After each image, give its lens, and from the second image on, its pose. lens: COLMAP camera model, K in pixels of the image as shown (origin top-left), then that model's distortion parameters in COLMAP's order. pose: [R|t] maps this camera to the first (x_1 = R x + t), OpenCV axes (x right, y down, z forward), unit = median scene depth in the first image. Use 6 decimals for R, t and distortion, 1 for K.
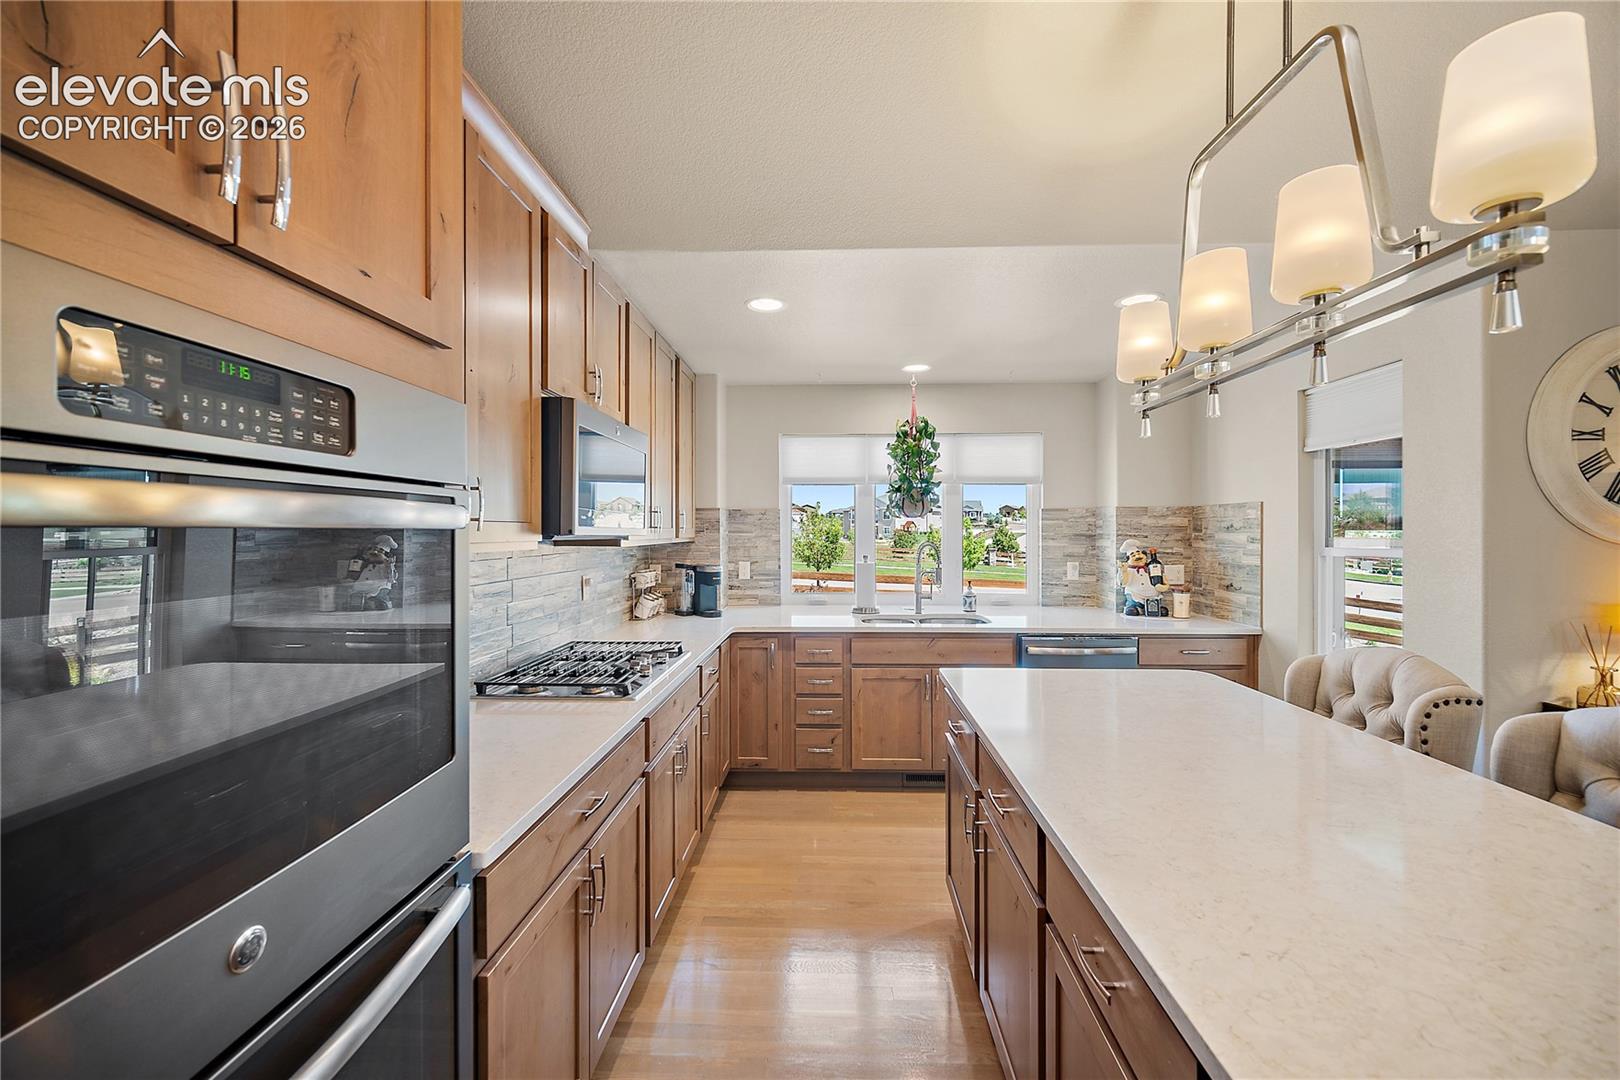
lens RADIAL K [[639.3, 0, 805.8], [0, 639.3, 534.0], [0, 0, 1]] dist [0.001807, -0.000252]
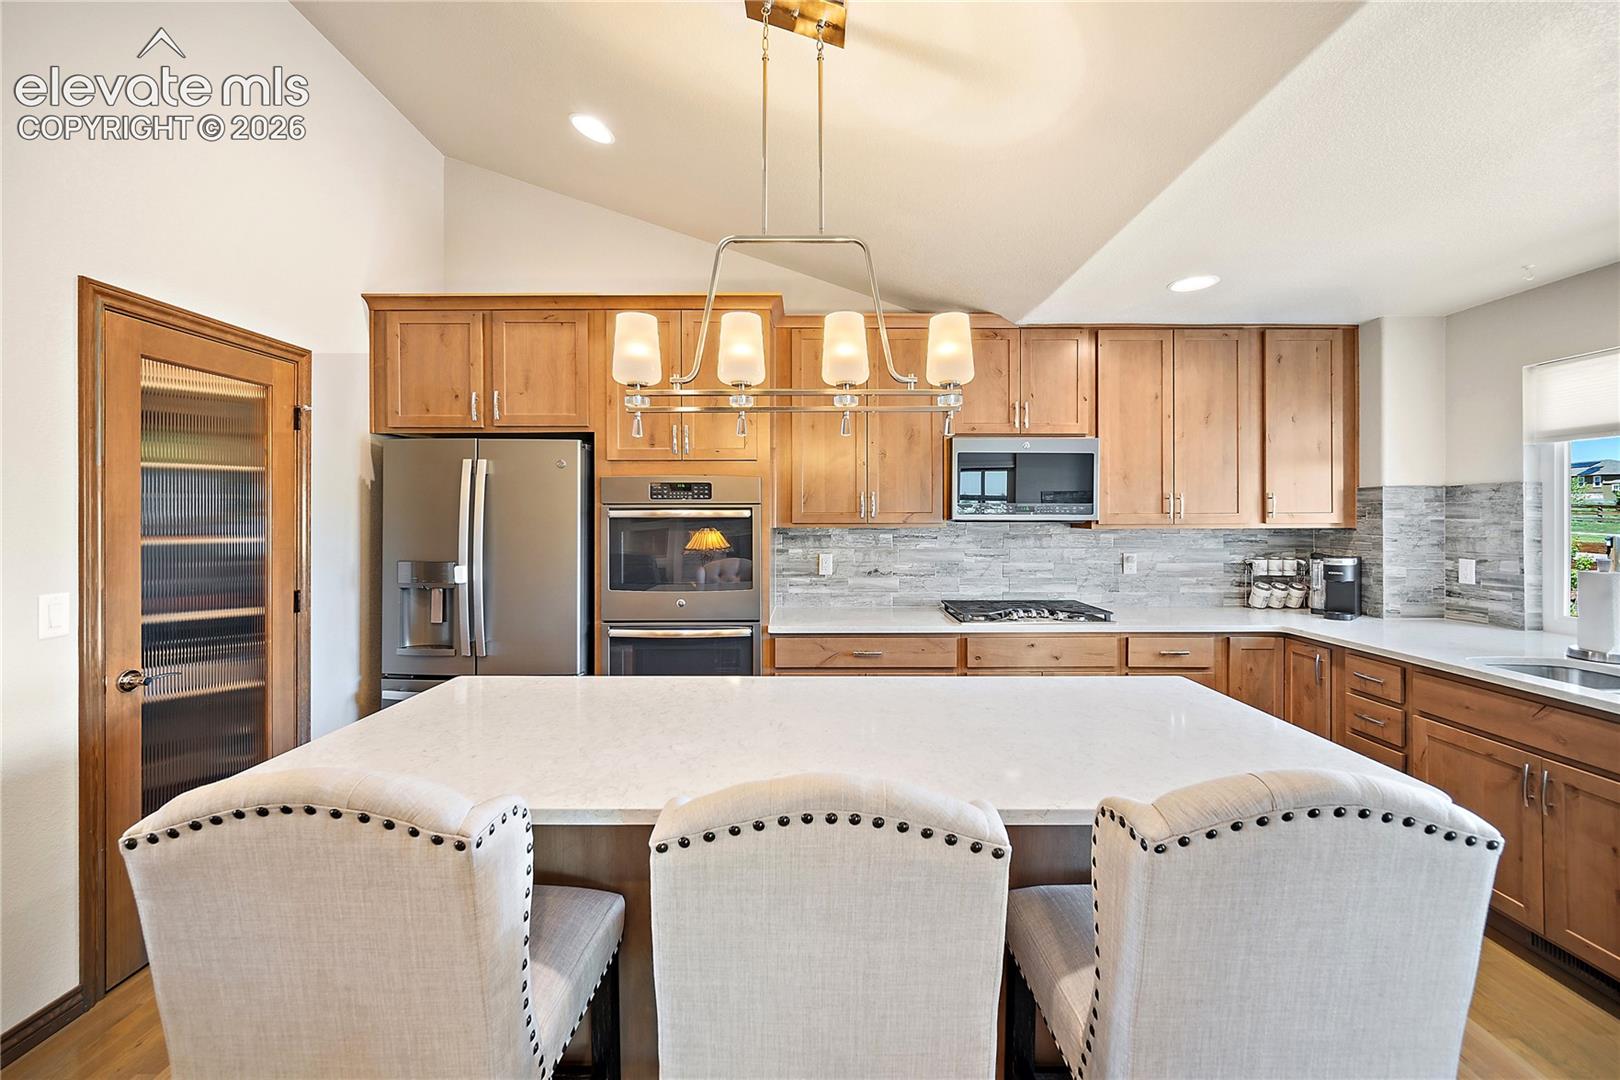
lens RADIAL K [[639.3, 0, 816.3], [0, 639.3, 514.0], [0, 0, 1]] dist [0.001807, -0.000252]
pose [[0.047797, -0.001828, -0.998855, 0.664093], [-0.001600, 0.999997, -0.001906, -0.004545], [0.998856, 0.001690, 0.047794, 0.291328]]
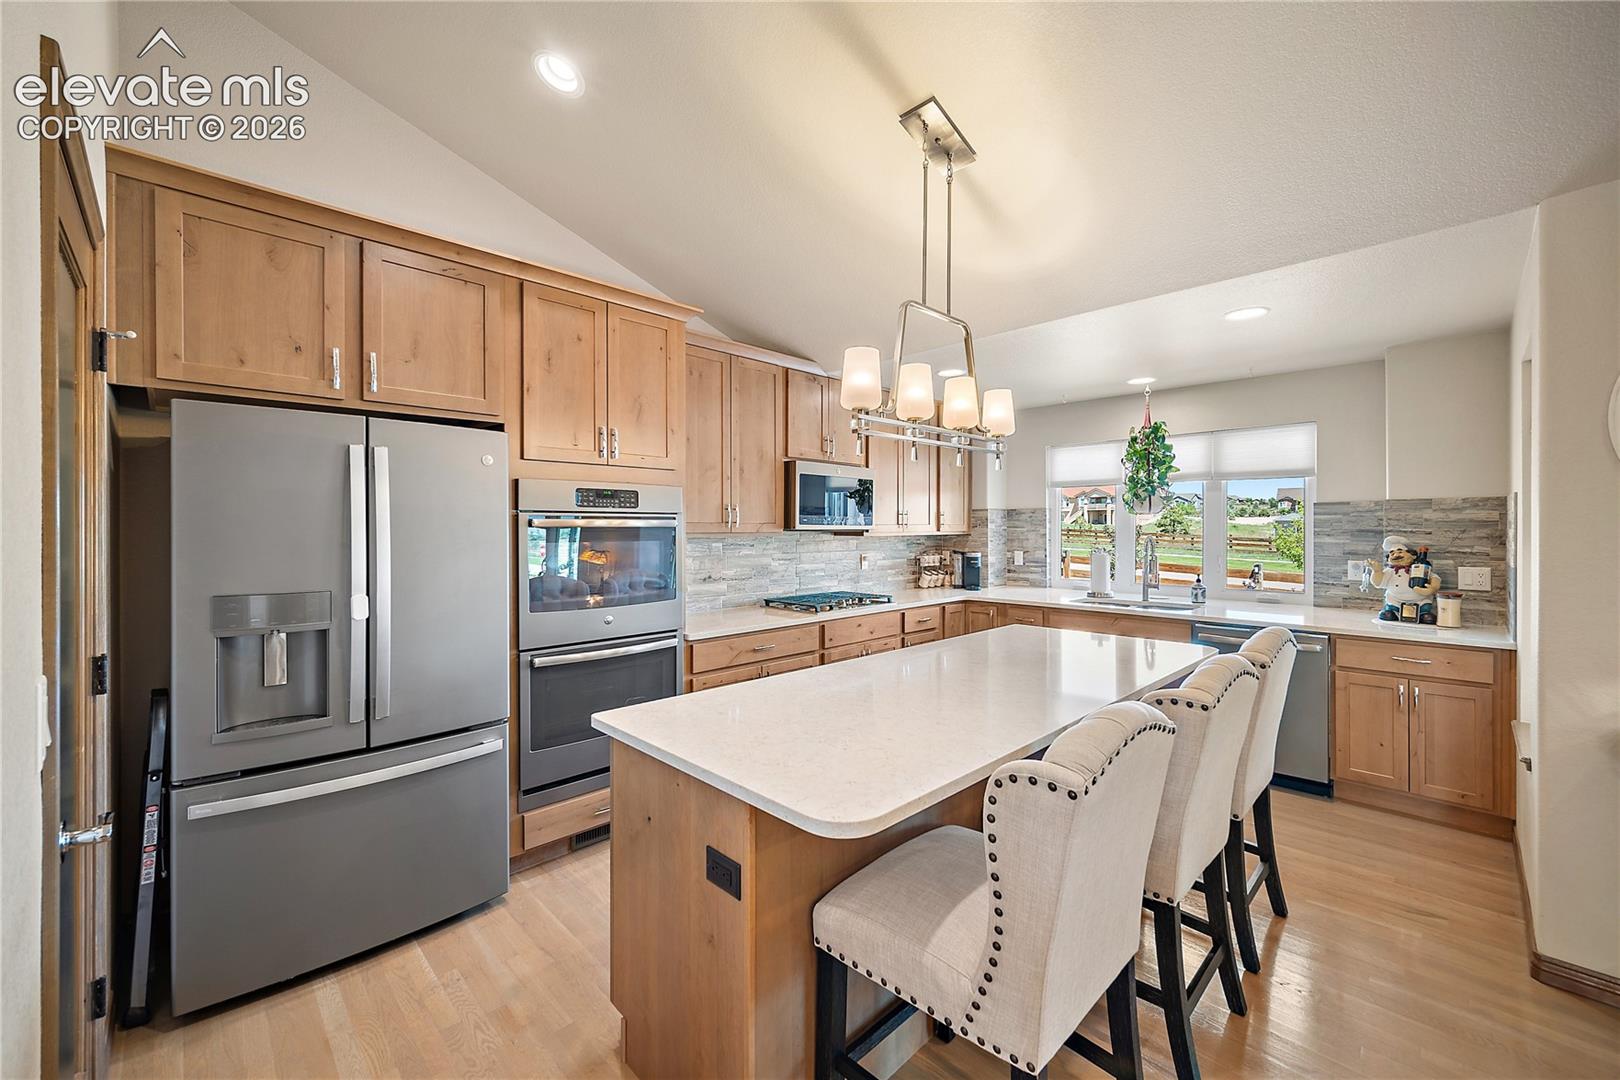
lens RADIAL K [[639.3, 0, 809.2], [0, 639.3, 532.4], [0, 0, 1]] dist [0.001807, -0.000252]
pose [[0.728711, 0.006343, -0.684792, 0.533144], [-0.002065, 0.999973, 0.007065, -0.001149], [0.684818, -0.003734, 0.728705, -0.218629]]
